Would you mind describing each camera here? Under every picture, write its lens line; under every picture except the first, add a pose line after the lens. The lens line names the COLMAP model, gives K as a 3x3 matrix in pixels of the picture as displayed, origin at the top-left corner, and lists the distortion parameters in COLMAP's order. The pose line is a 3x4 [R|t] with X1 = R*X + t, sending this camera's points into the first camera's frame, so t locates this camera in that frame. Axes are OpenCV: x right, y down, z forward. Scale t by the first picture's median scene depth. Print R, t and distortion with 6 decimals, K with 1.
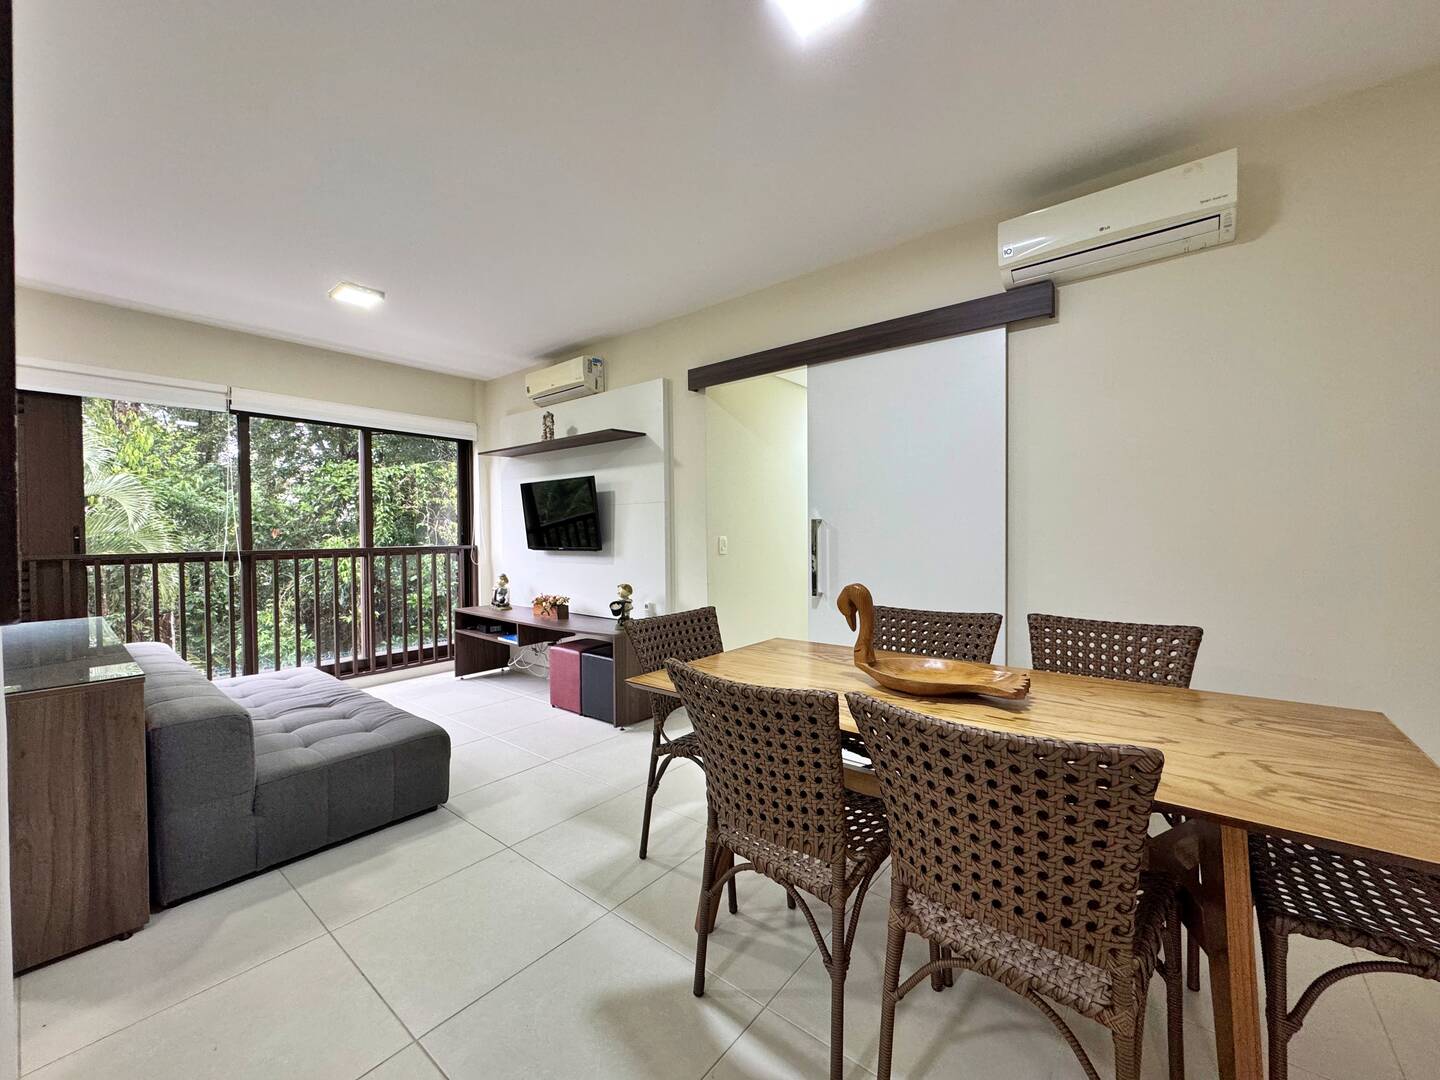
lens RADIAL K [[572.2, 0, 721.4], [0, 572.2, 539.3], [0, 0, 1]] dist [-0.005436, 0.000802]
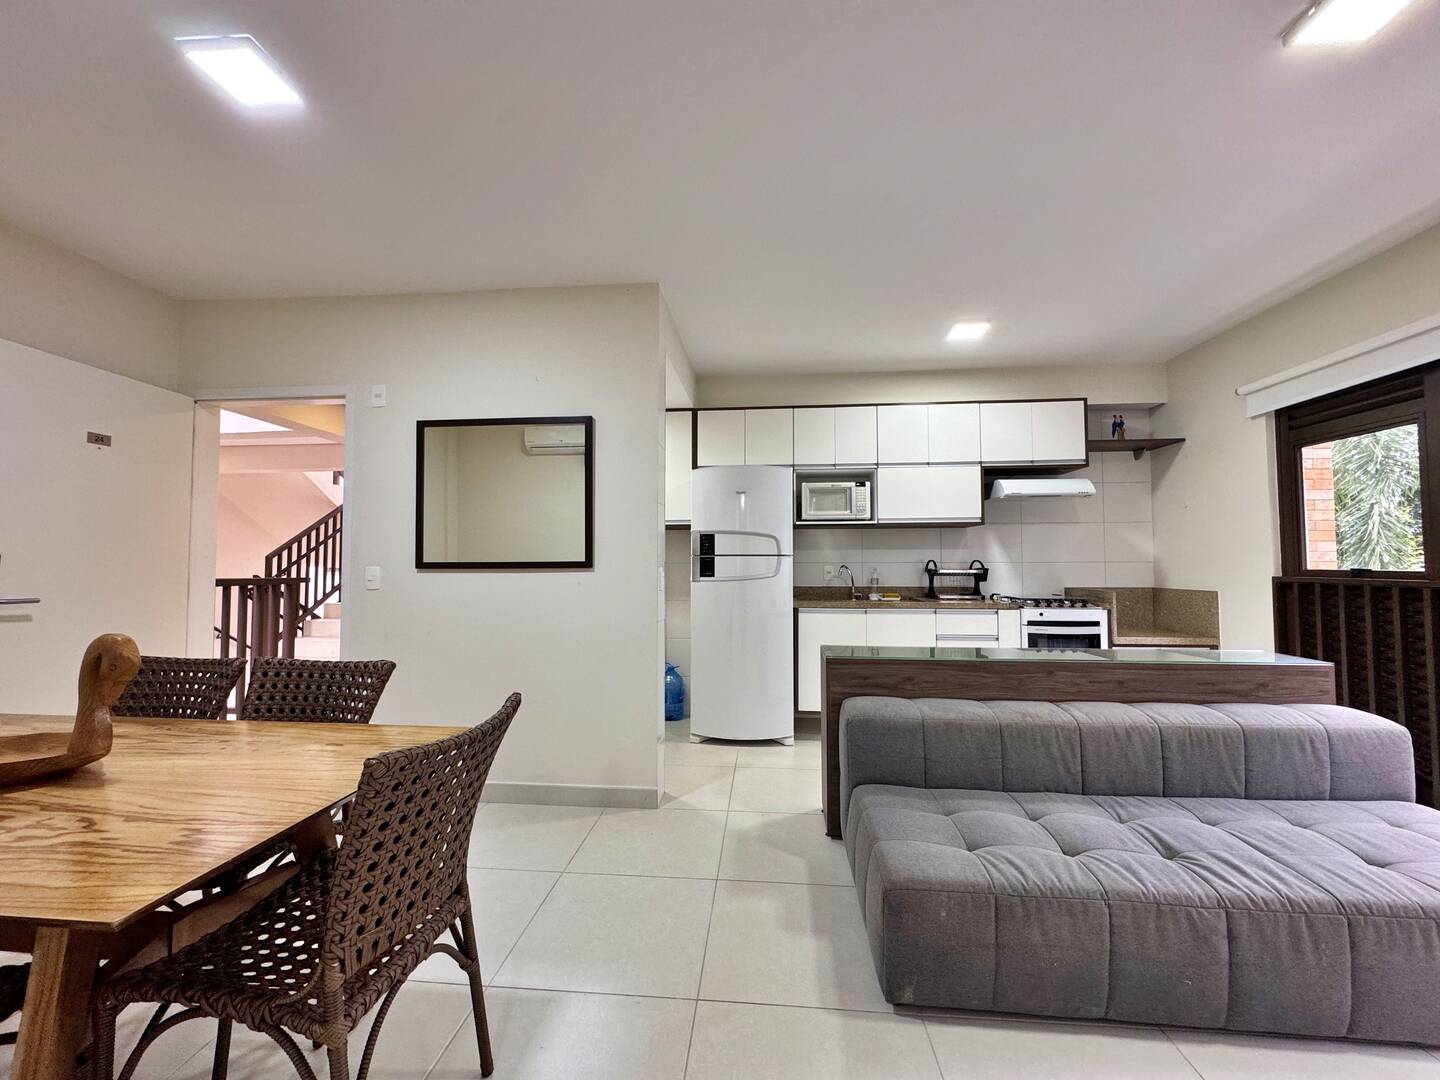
lens RADIAL K [[572.2, 0, 719.7], [0, 572.2, 538.7], [0, 0, 1]] dist [-0.005436, 0.000802]
pose [[-0.828853, -0.012691, -0.559323, 0.004103], [0.002675, 0.999641, -0.026647, -0.008610], [0.559460, -0.023583, -0.828521, 0.954714]]
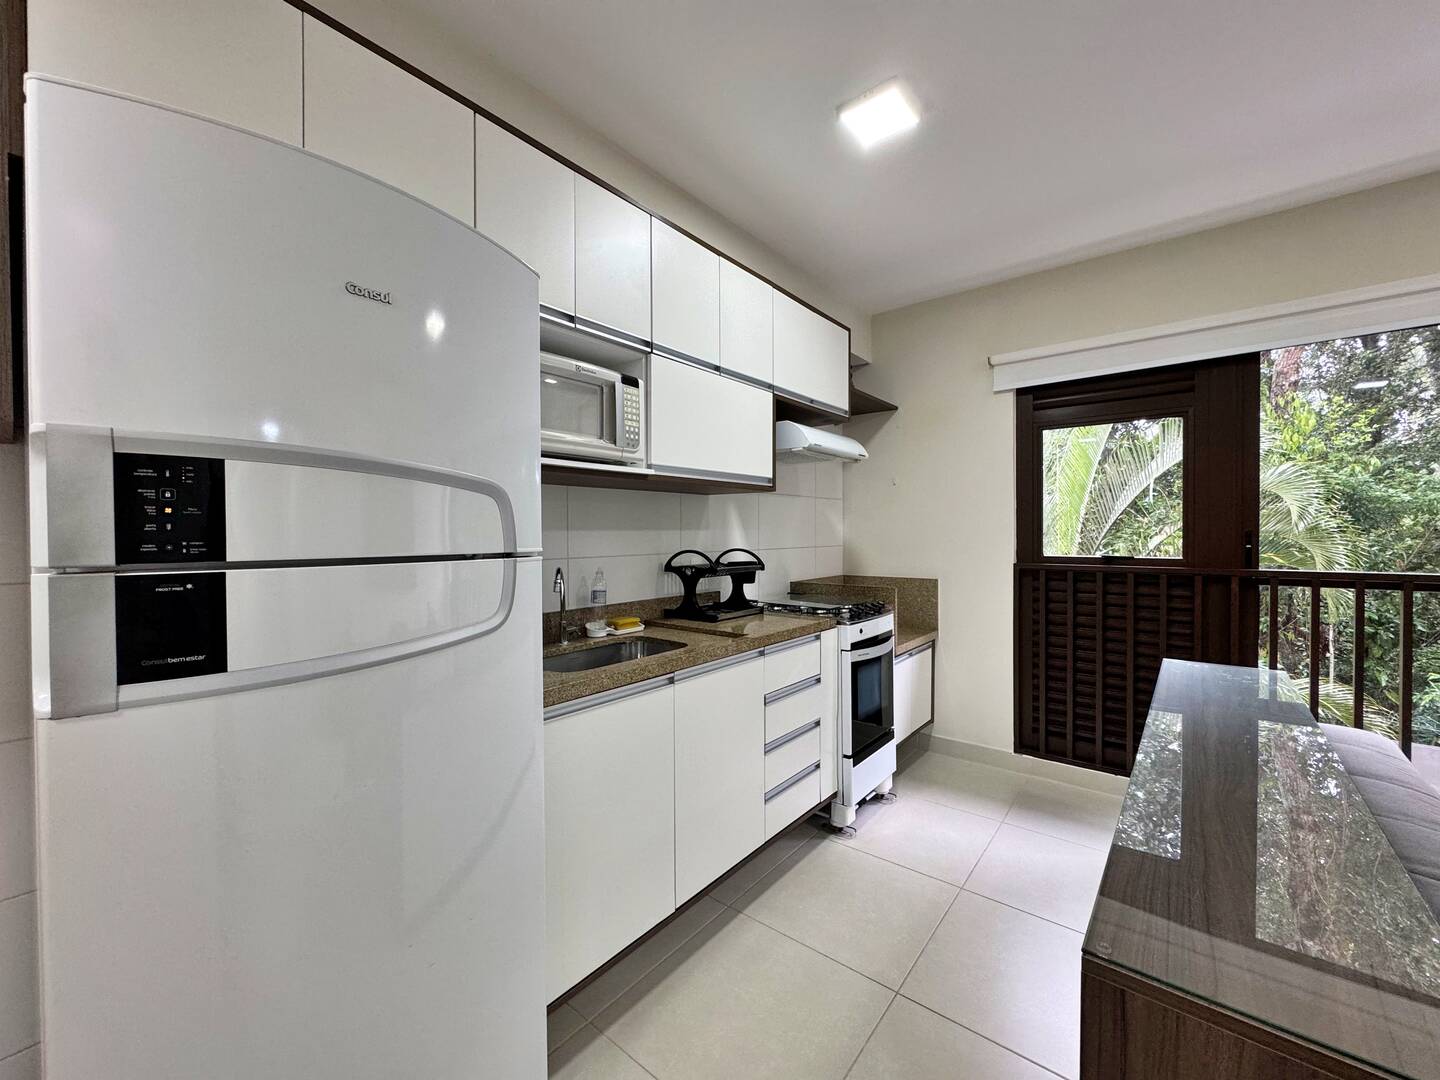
lens RADIAL K [[572.2, 0, 716.9], [0, 572.2, 540.8], [0, 0, 1]] dist [-0.005436, 0.000802]
pose [[-0.002933, 0.024214, -0.999702, -0.354155], [-0.007172, 0.999681, 0.024235, -0.021229], [0.999970, 0.007241, -0.002758, 0.281560]]
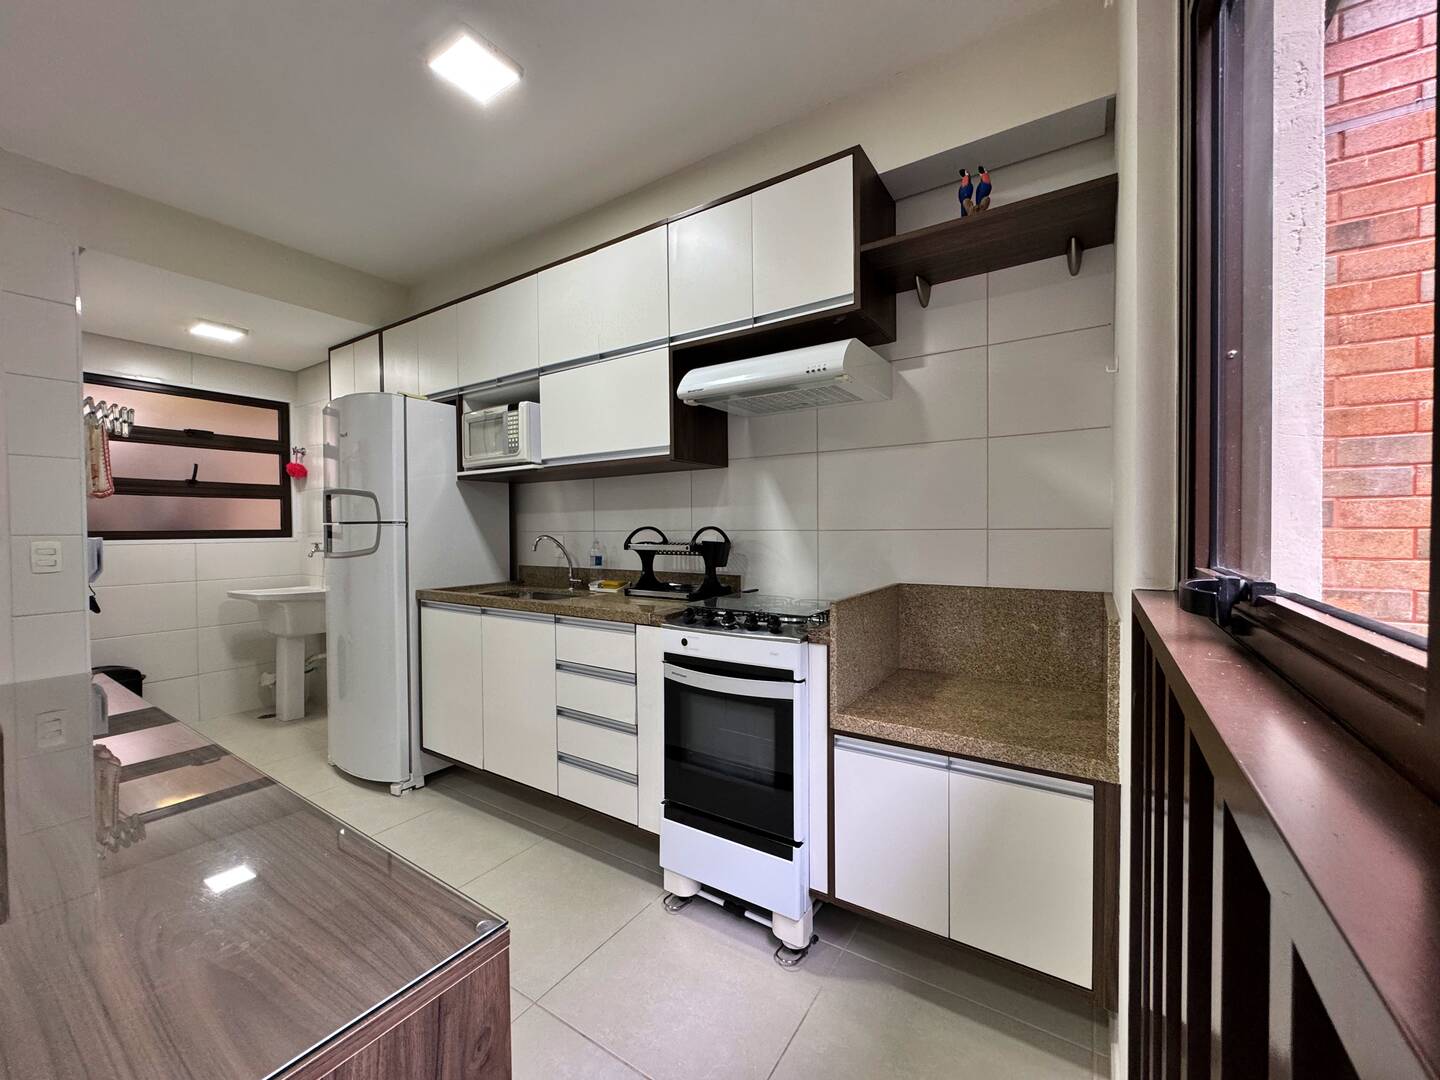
lens RADIAL K [[572.2, 0, 721.5], [0, 572.2, 537.5], [0, 0, 1]] dist [-0.005436, 0.000802]
pose [[-0.994104, 0.020428, -0.106486, -0.990854], [0.017157, 0.999355, 0.031549, -0.002445], [0.107062, 0.029536, -0.993814, 0.910033]]
